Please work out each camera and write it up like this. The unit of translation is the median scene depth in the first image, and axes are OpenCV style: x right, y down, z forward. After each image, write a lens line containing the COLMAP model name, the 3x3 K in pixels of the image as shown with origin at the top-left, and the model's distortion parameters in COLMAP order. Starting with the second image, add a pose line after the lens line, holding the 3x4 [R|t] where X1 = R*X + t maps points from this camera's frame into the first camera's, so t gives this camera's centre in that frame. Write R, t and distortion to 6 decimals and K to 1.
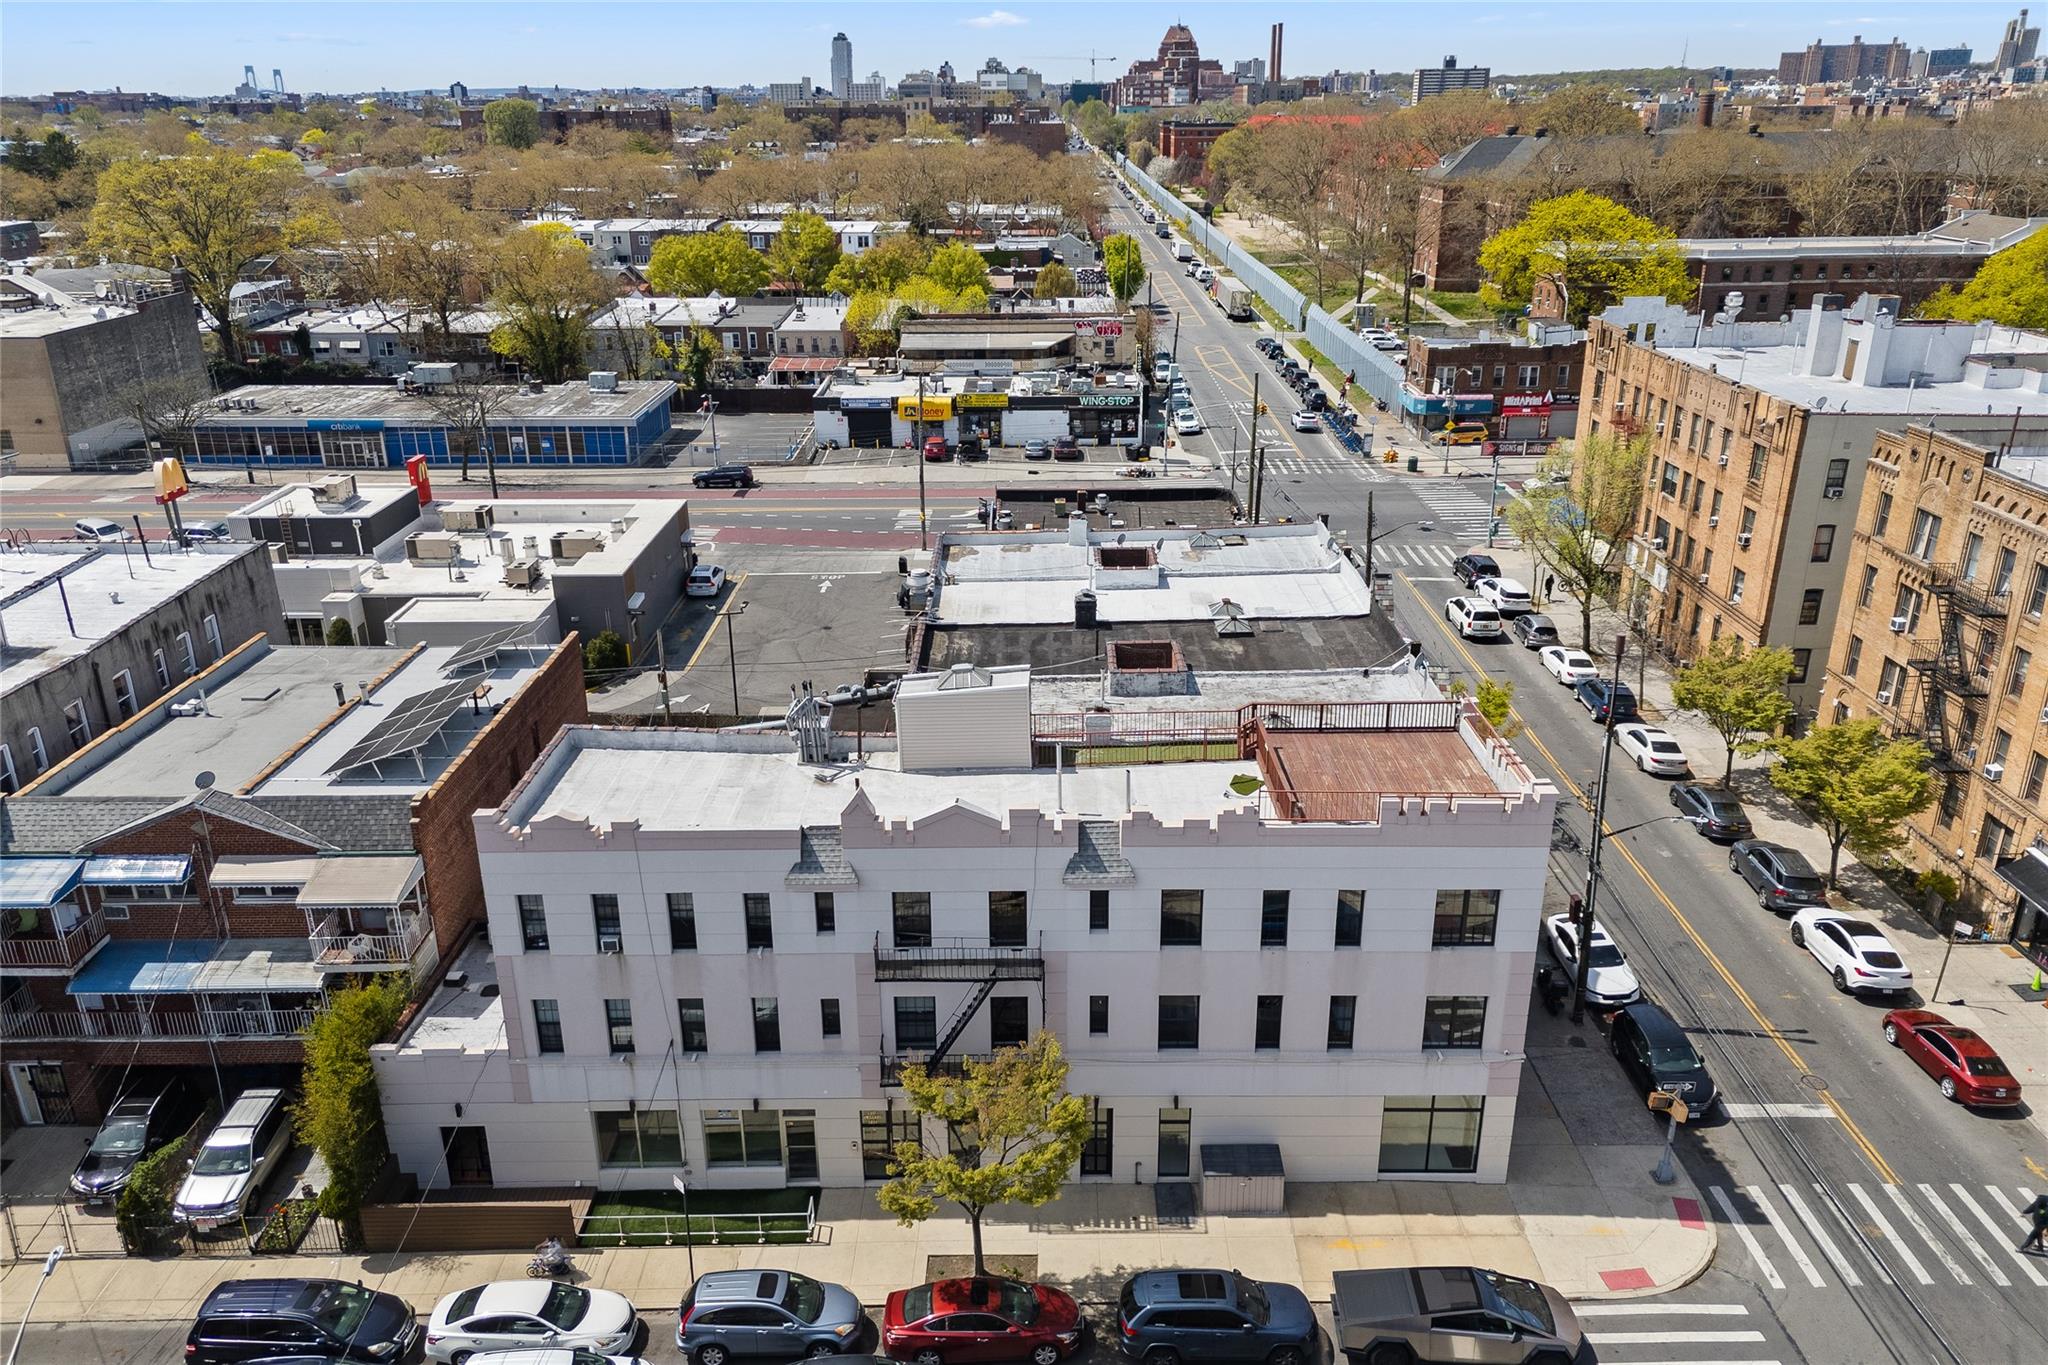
lens RADIAL K [[1479.0, 0, 1024.0], [0, 1479.0, 682.5], [0, 0, 1]] dist [0.028472, -0.004954]
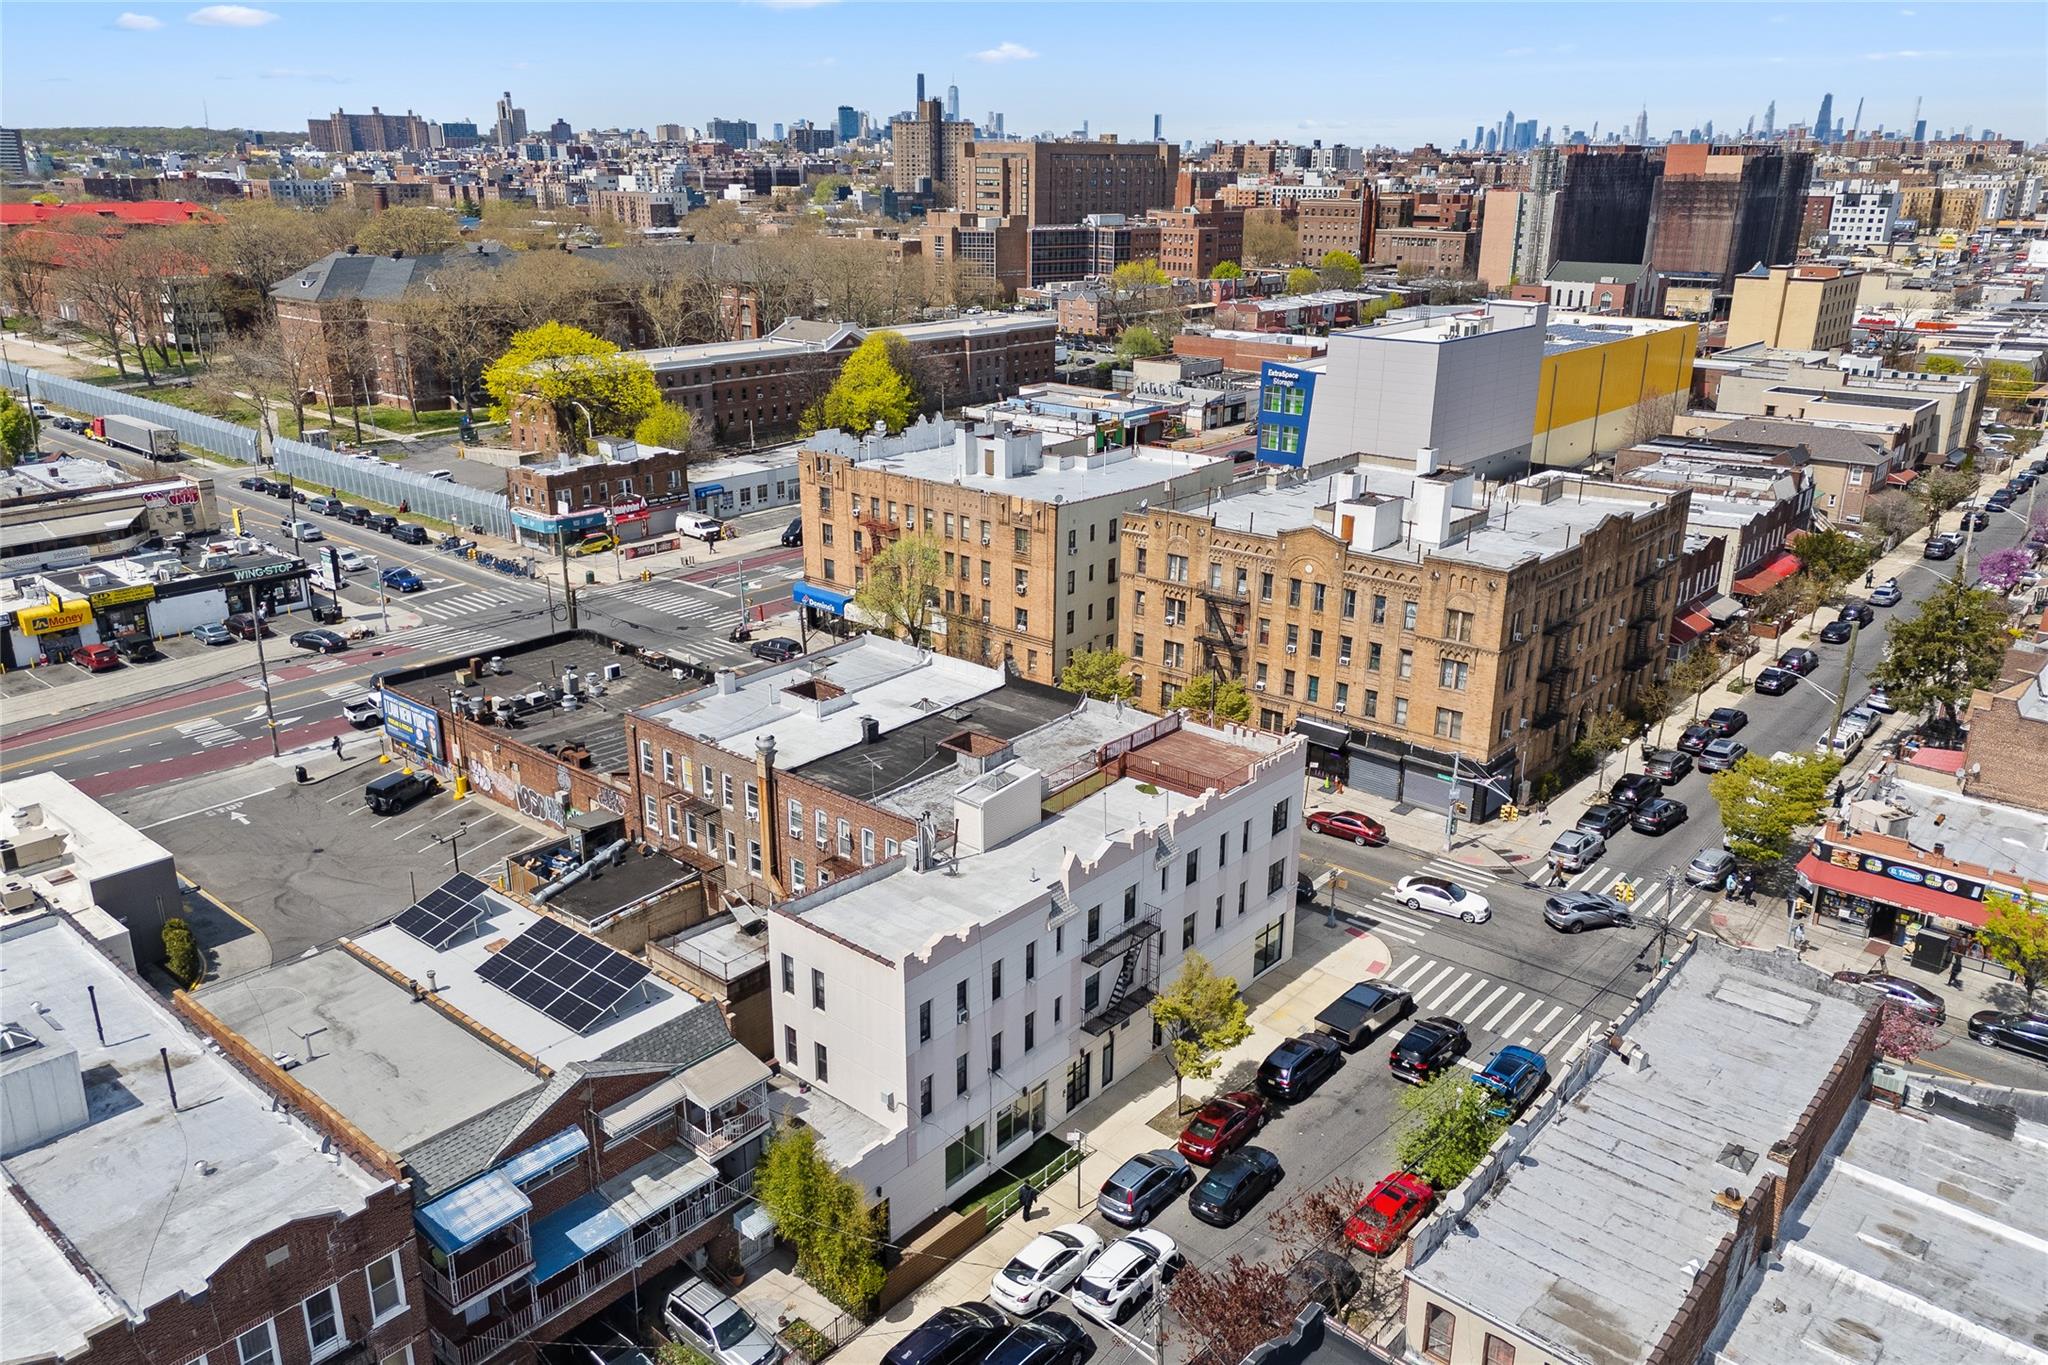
lens RADIAL K [[1495.1, 0, 978.7], [0, 1495.1, 689.0], [0, 0, 1]] dist [0.142457, -0.279611]
pose [[0.660479, -0.238955, 0.711806, -0.864329], [0.263191, 0.961538, 0.078578, -0.166882], [-0.703205, 0.135442, 0.697967, -0.047978]]
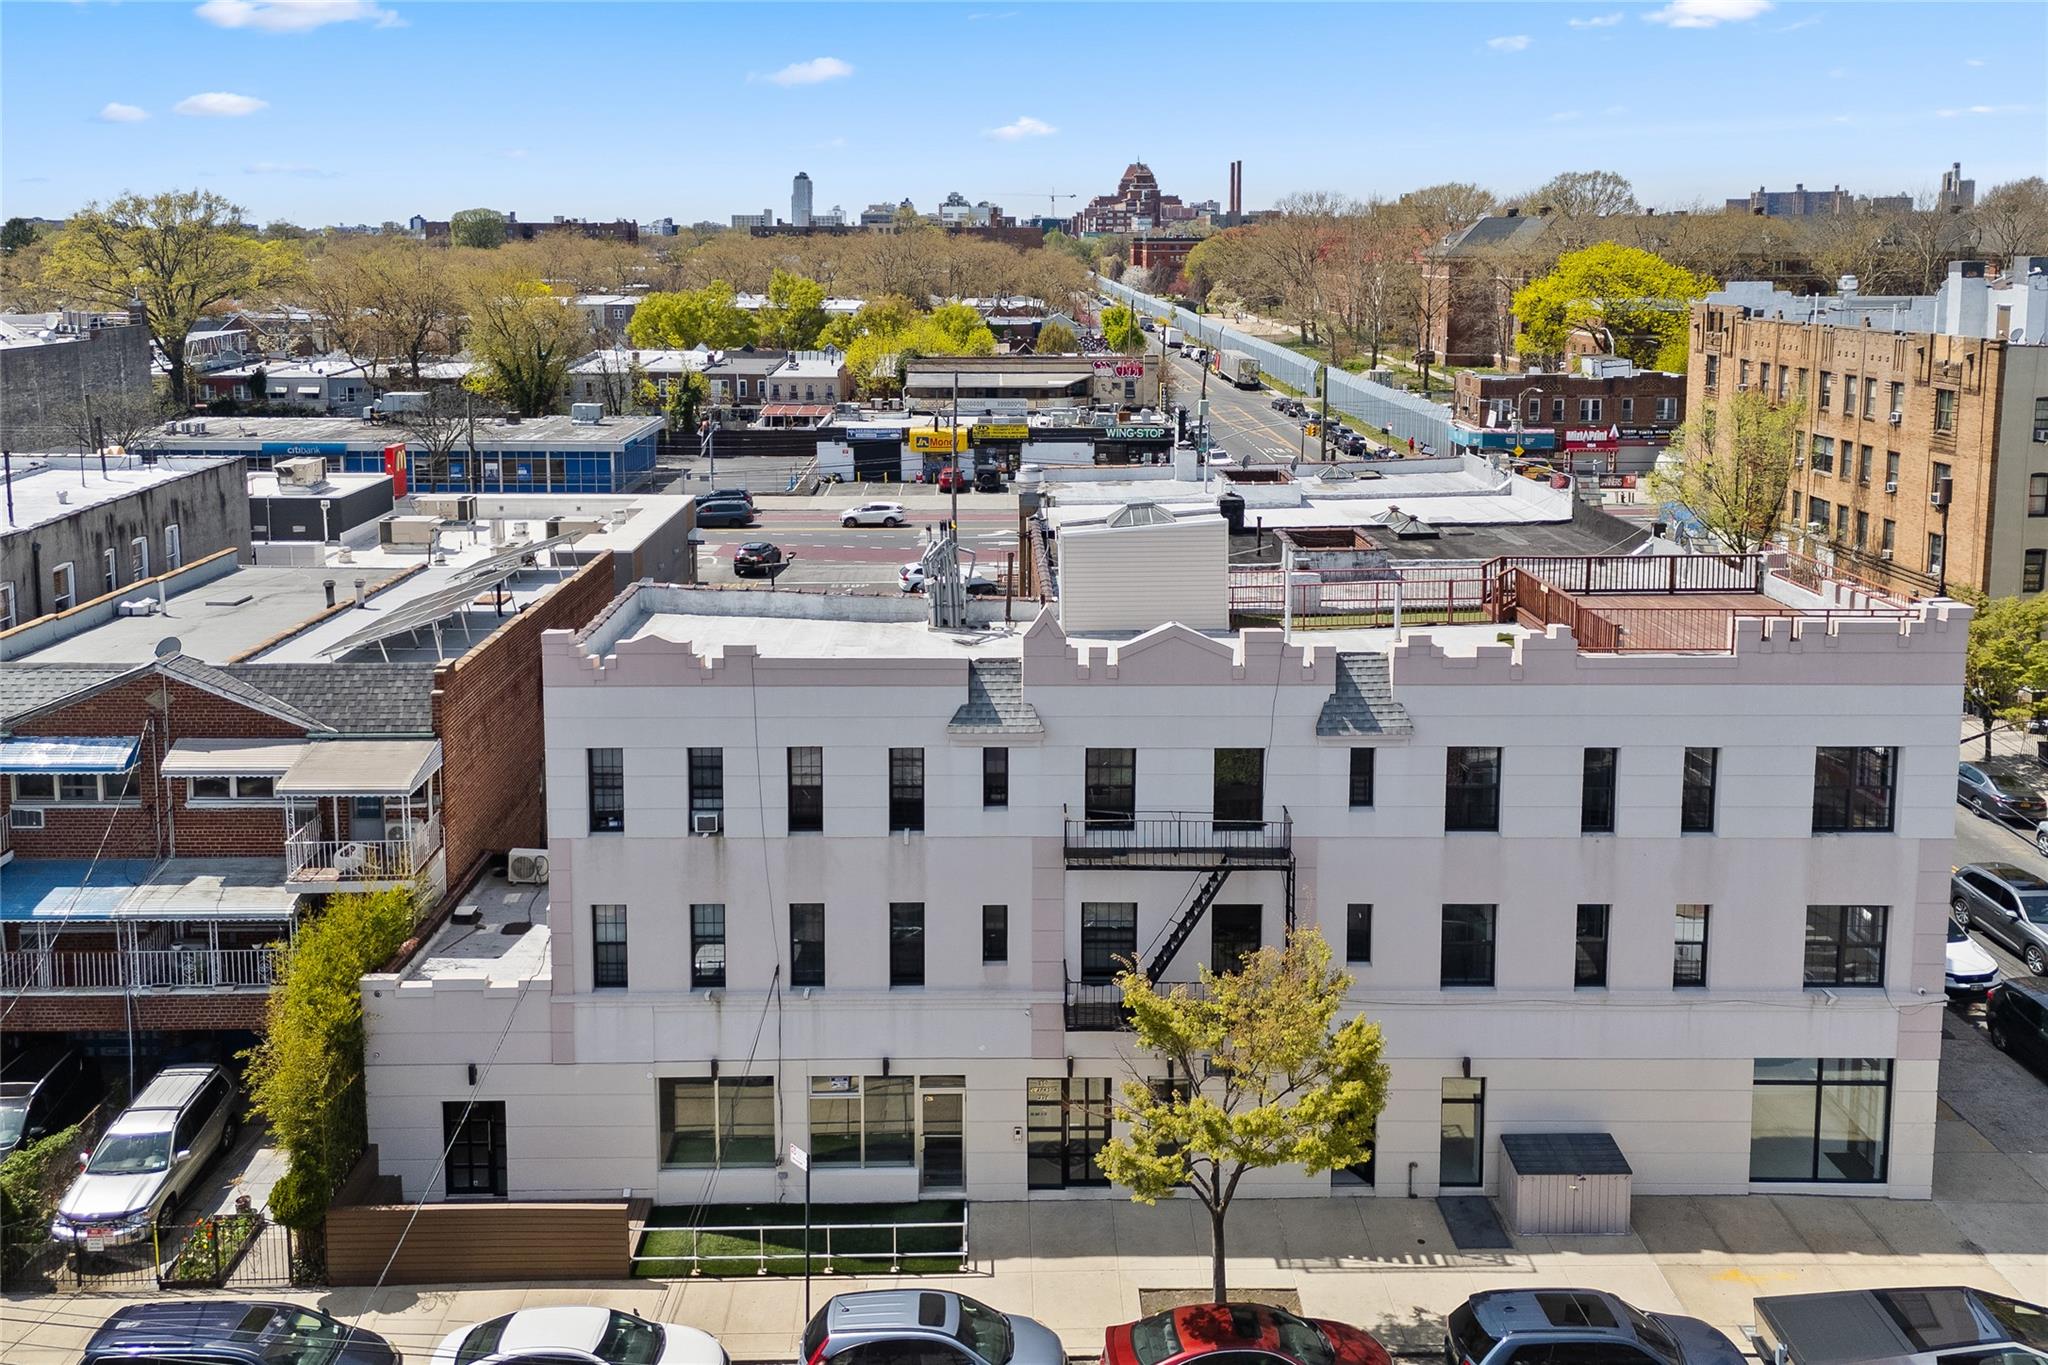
lens RADIAL K [[1568.5, 0, 1001.2], [0, 1568.5, 431.9], [0, 0, 1]] dist [0.035826, -0.006728]
pose [[0.999856, 0.007977, 0.014977, -0.100964], [-0.003978, 0.968211, -0.250103, 0.128772], [-0.016496, 0.250007, 0.968103, 0.129196]]
